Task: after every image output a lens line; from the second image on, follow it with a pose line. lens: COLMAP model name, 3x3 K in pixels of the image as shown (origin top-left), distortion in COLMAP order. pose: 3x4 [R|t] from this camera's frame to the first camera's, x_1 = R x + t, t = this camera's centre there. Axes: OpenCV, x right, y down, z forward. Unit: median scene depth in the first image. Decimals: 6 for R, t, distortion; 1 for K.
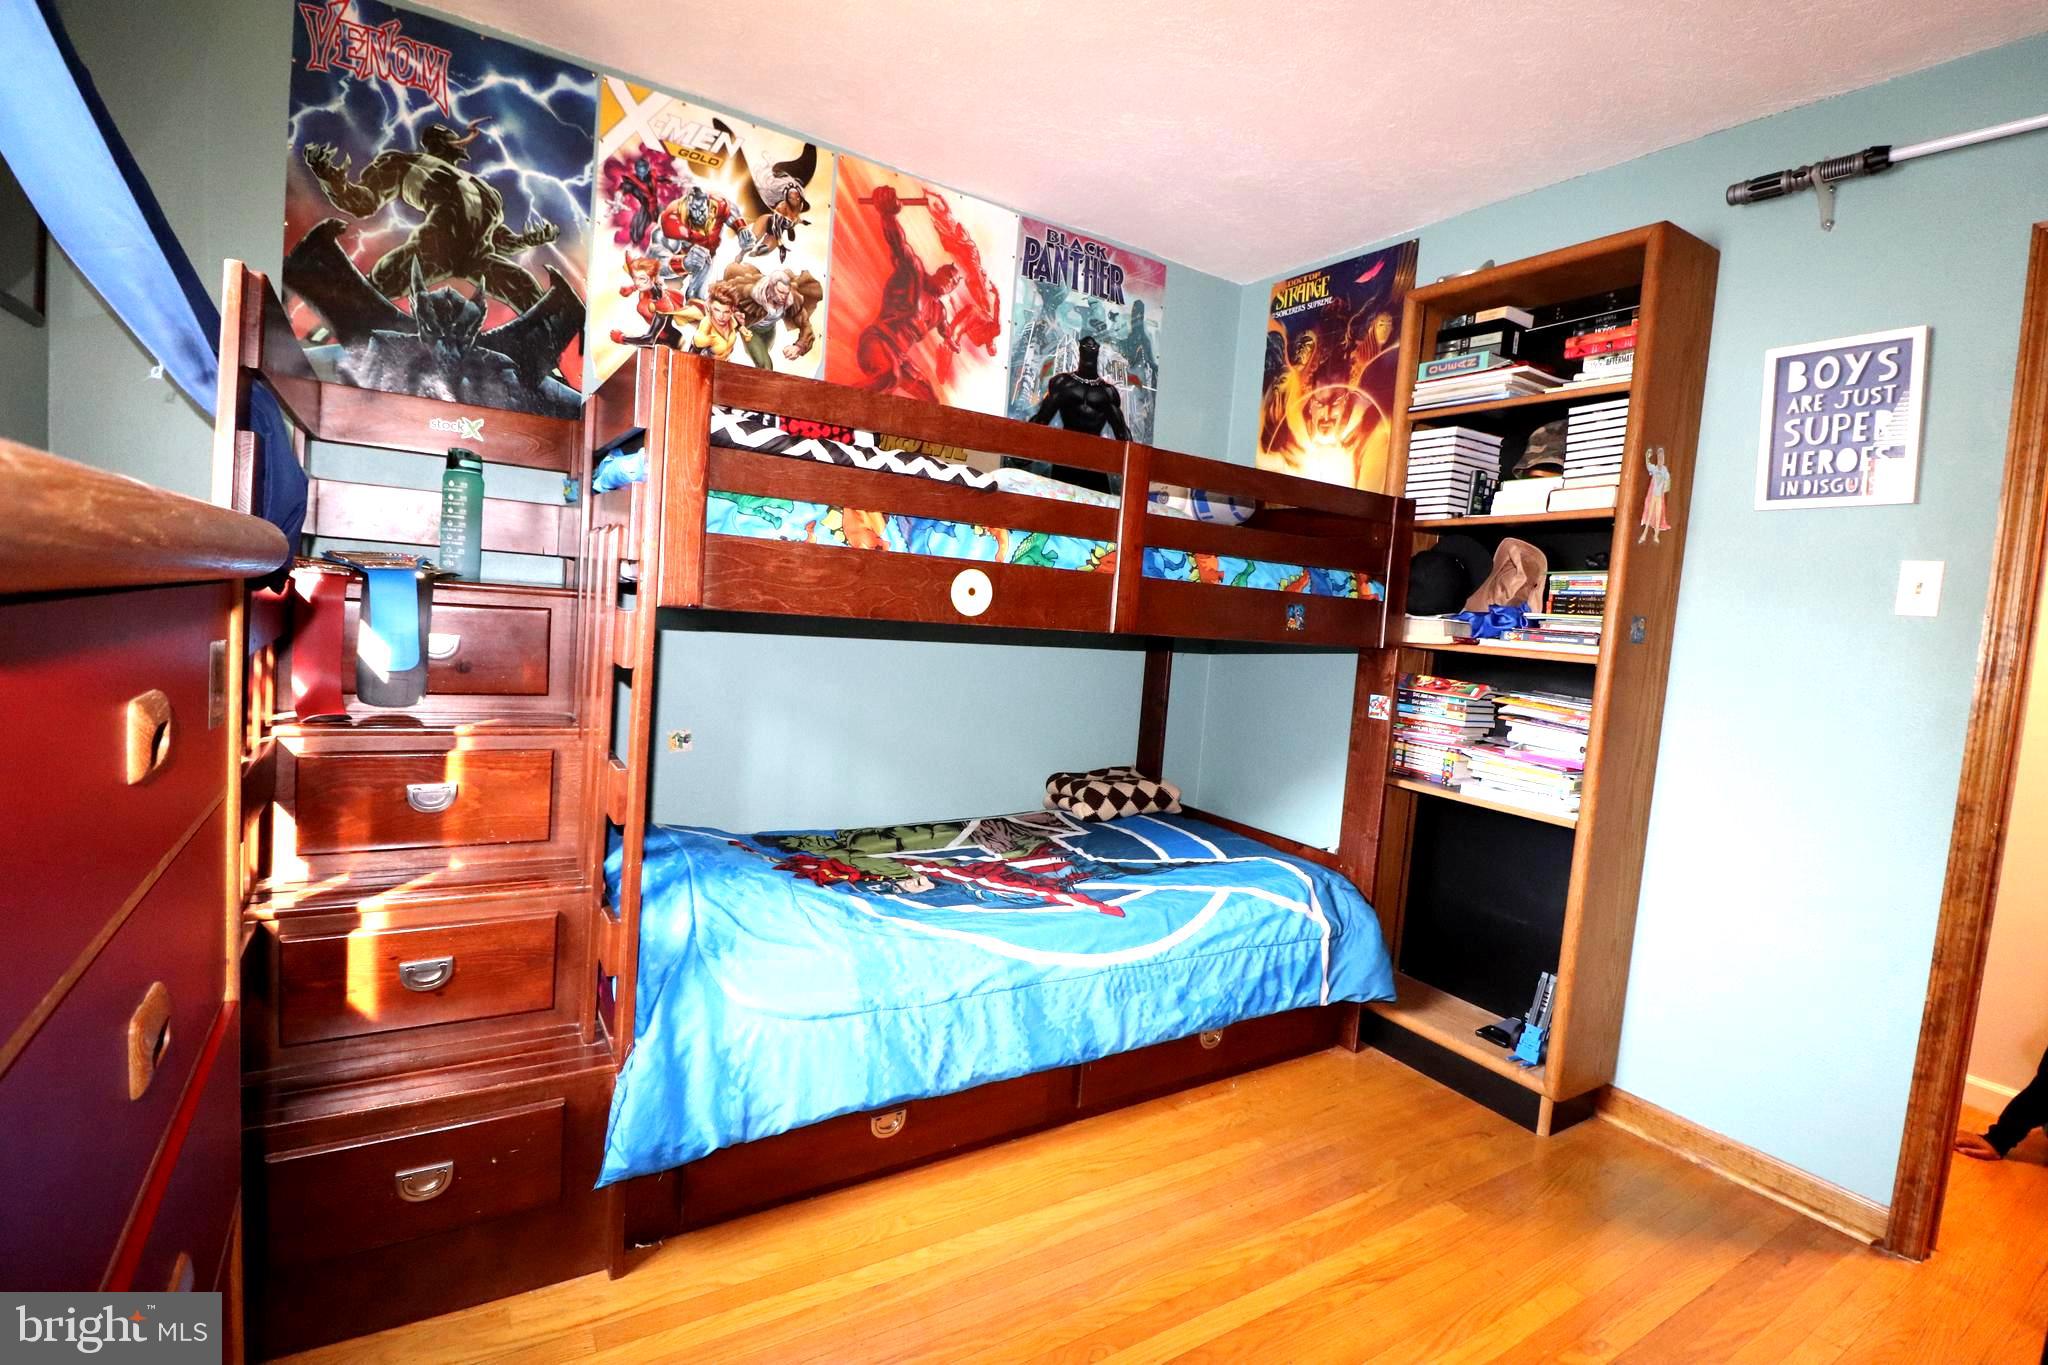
lens RADIAL K [[941.4, 0, 1030.9], [0, 941.4, 671.5], [0, 0, 1]] dist [-0.003607, -0.011104]
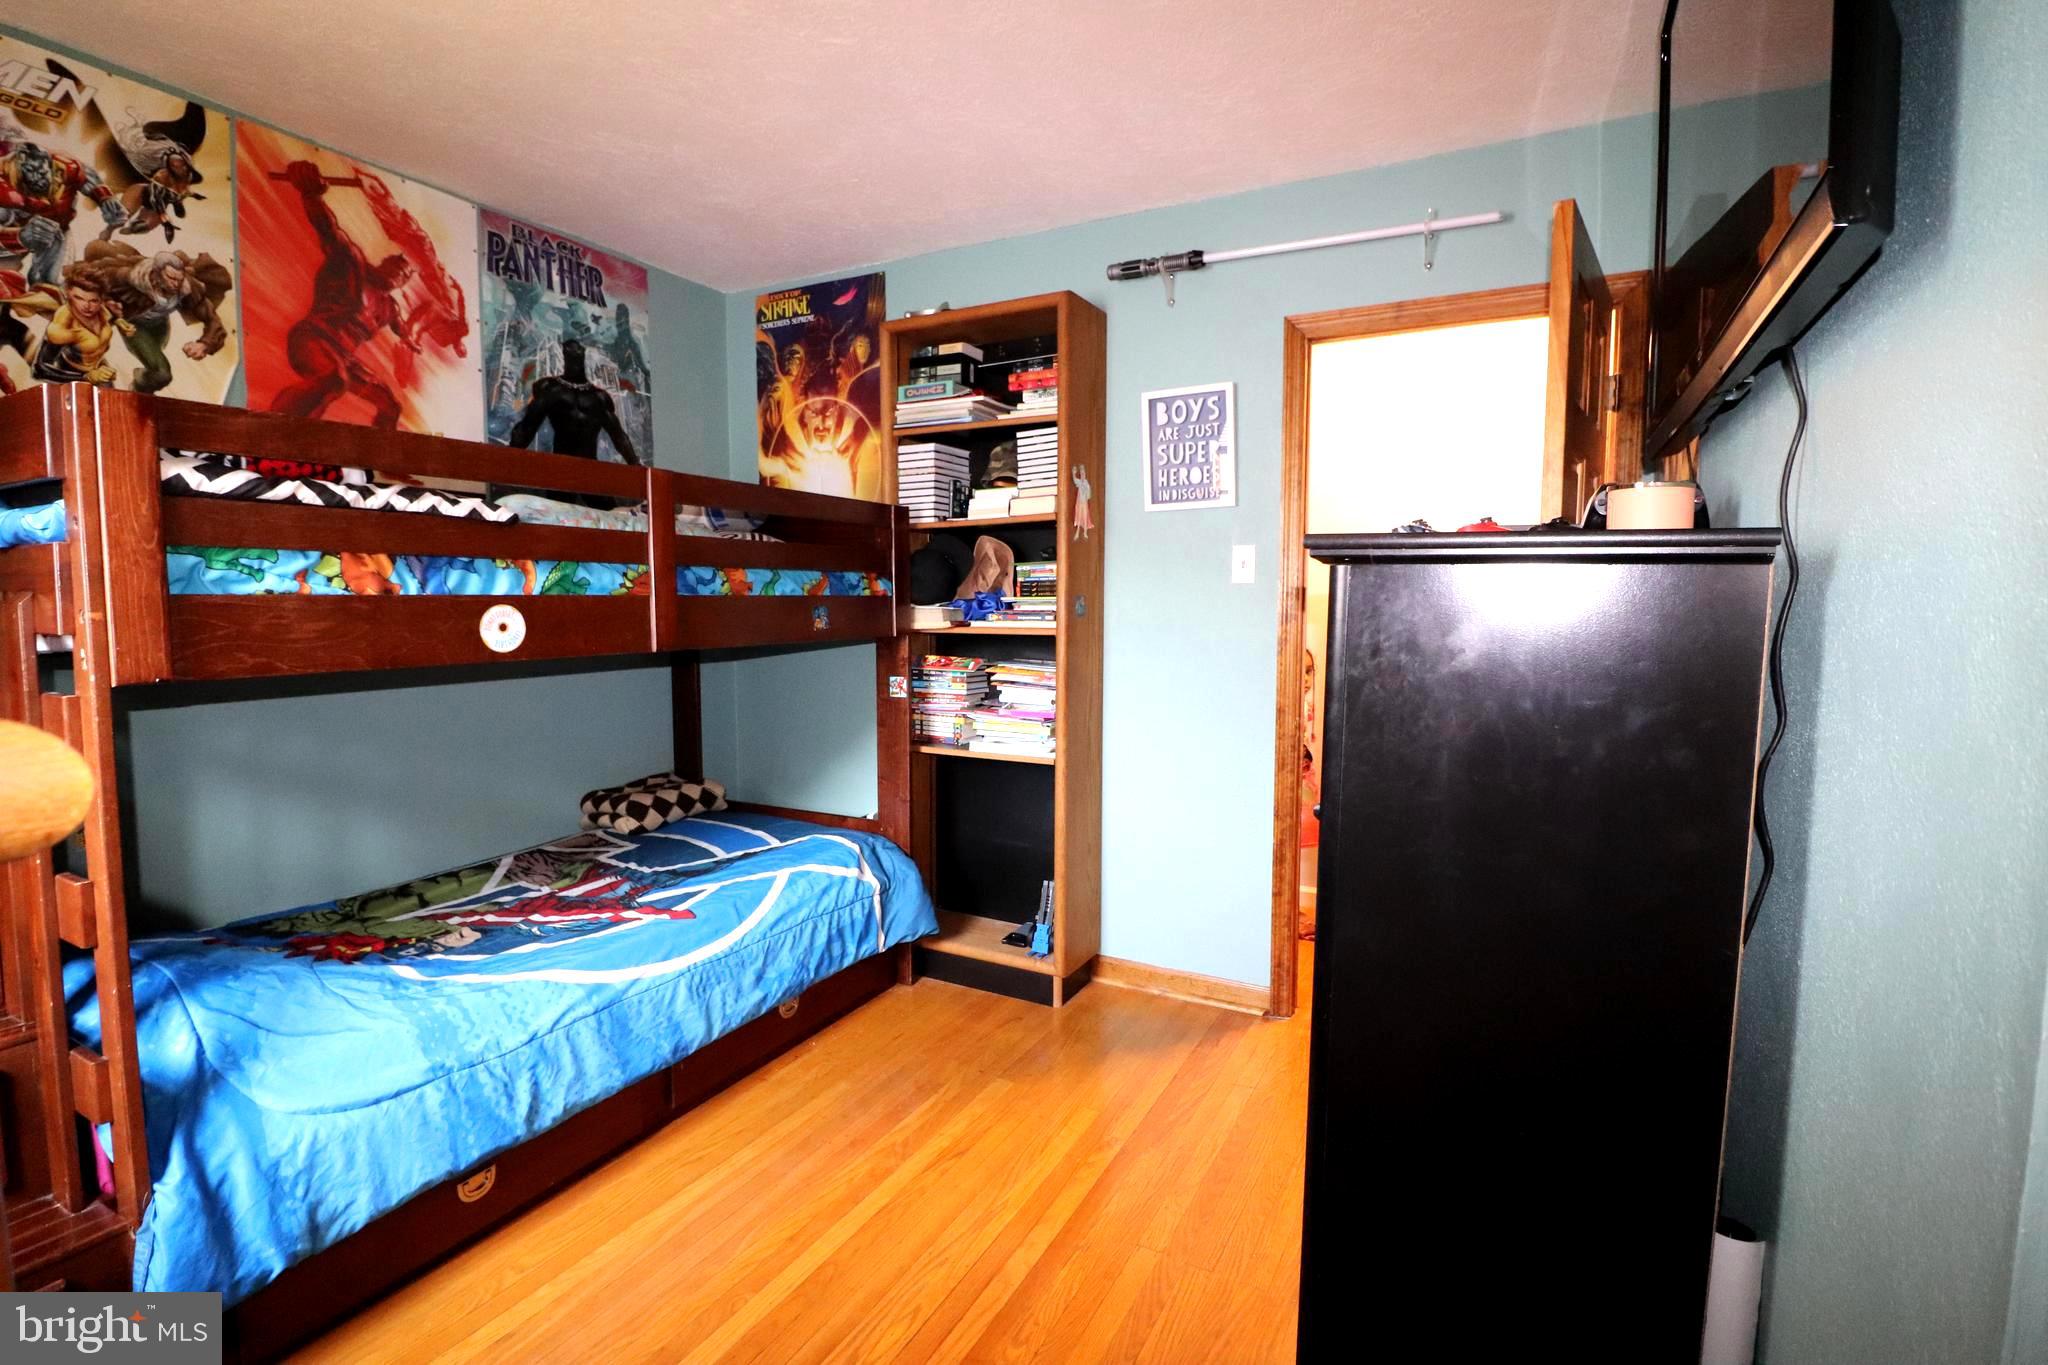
lens RADIAL K [[941.4, 0, 1033.7], [0, 941.4, 671.3], [0, 0, 1]] dist [-0.003607, -0.011104]
pose [[0.863628, -0.114229, 0.491019, -0.054677], [0.101631, 0.993443, 0.052358, -0.026783], [-0.493780, 0.004685, 0.869574, -0.093072]]
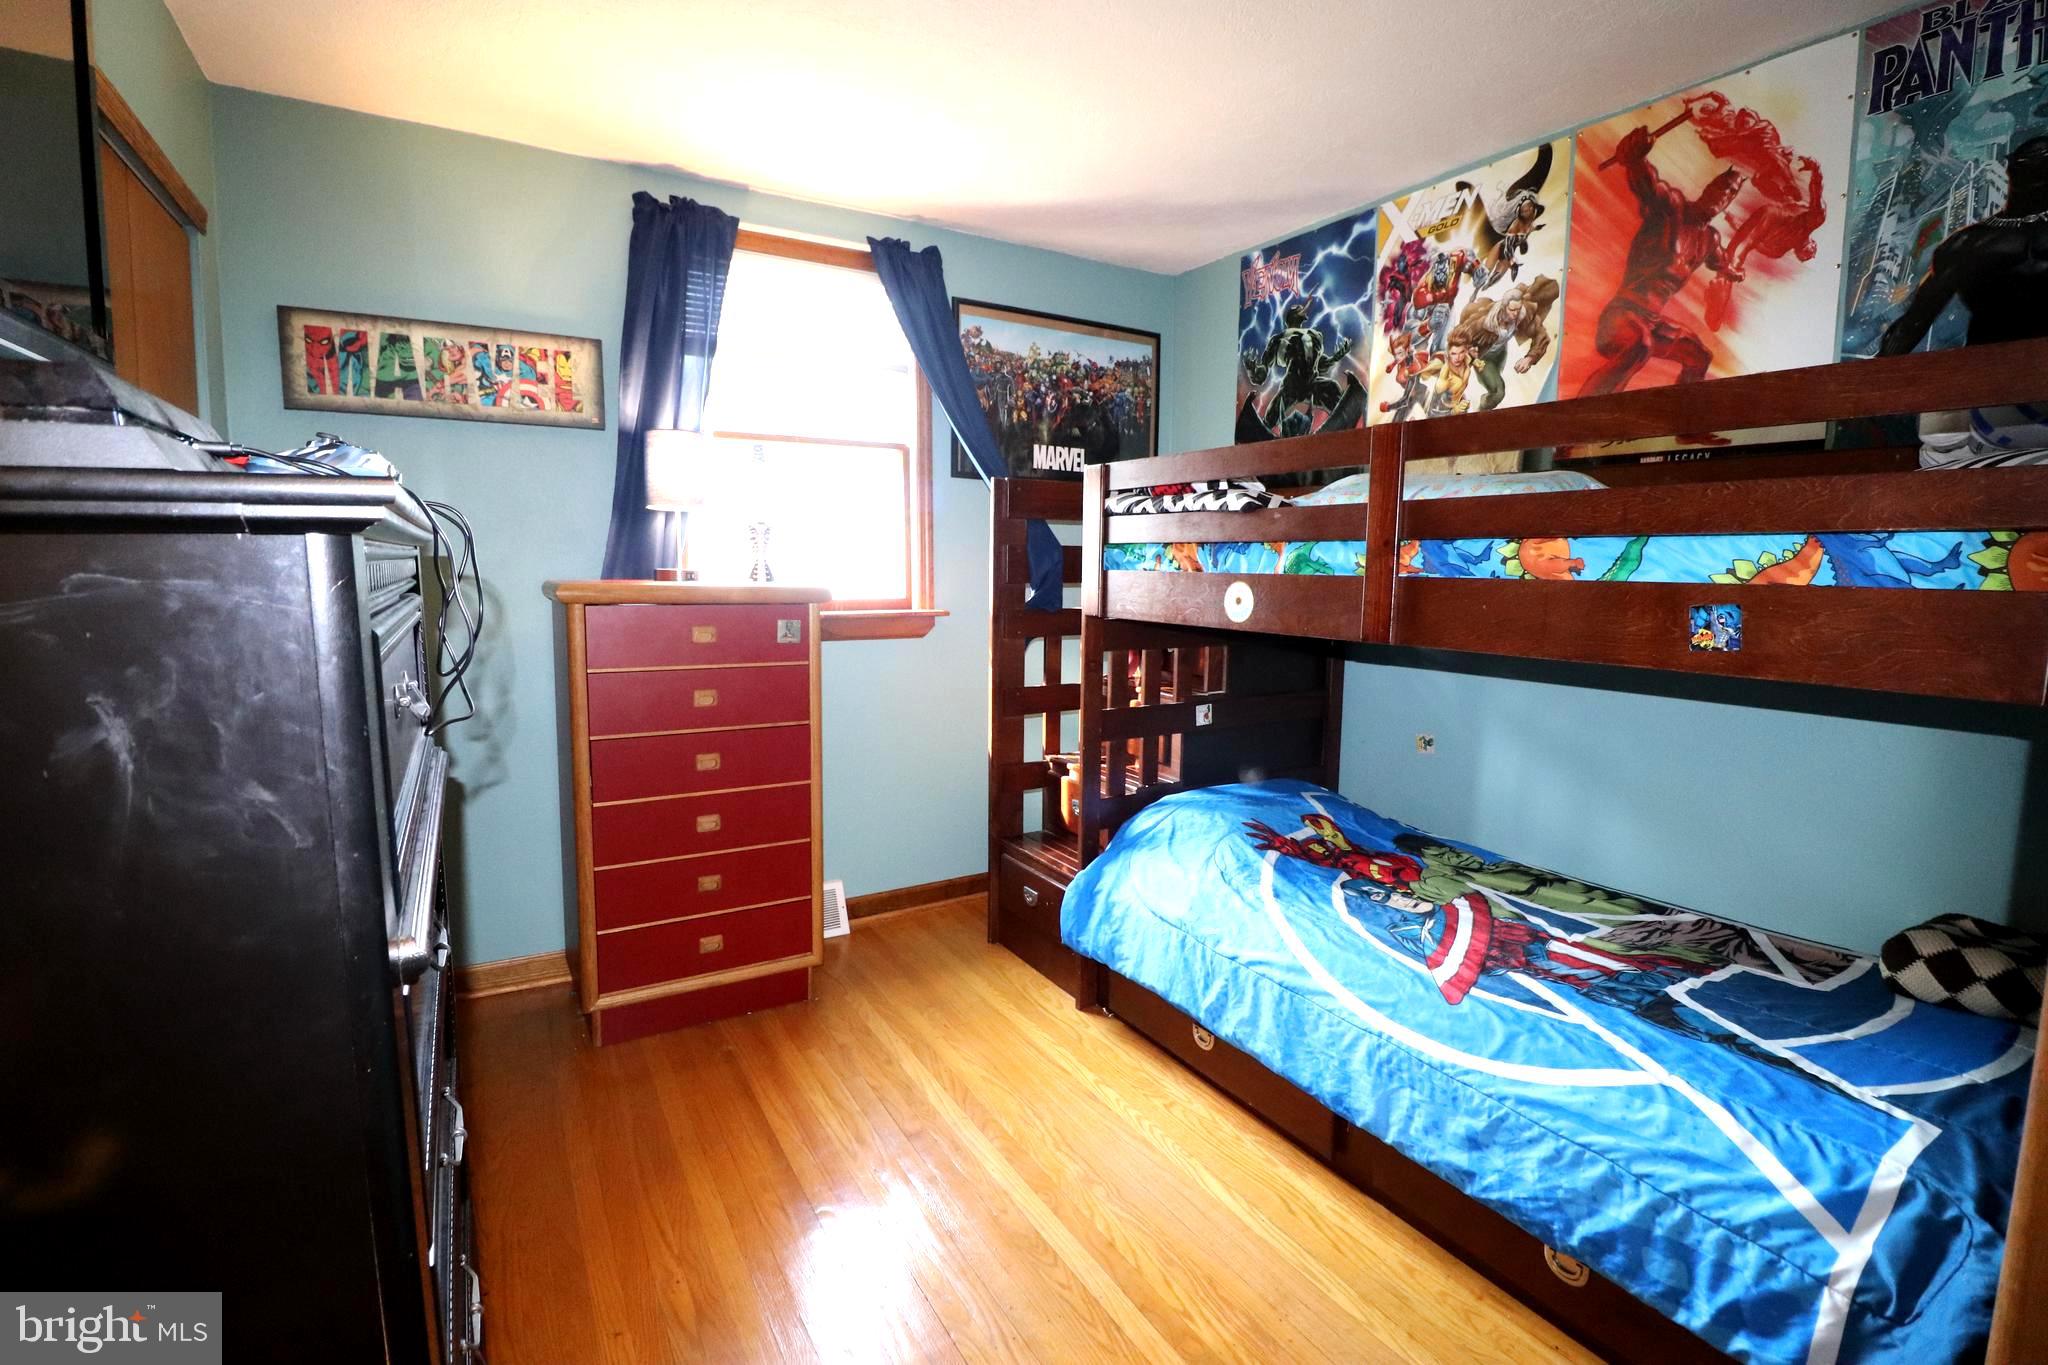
lens RADIAL K [[941.4, 0, 1028.5], [0, 941.4, 670.0], [0, 0, 1]] dist [-0.003607, -0.011104]
pose [[-0.030105, 0.037379, -0.998848, 0.834760], [-0.086374, 0.995465, 0.039855, -0.019430], [0.995808, 0.087474, -0.026740, 0.600262]]
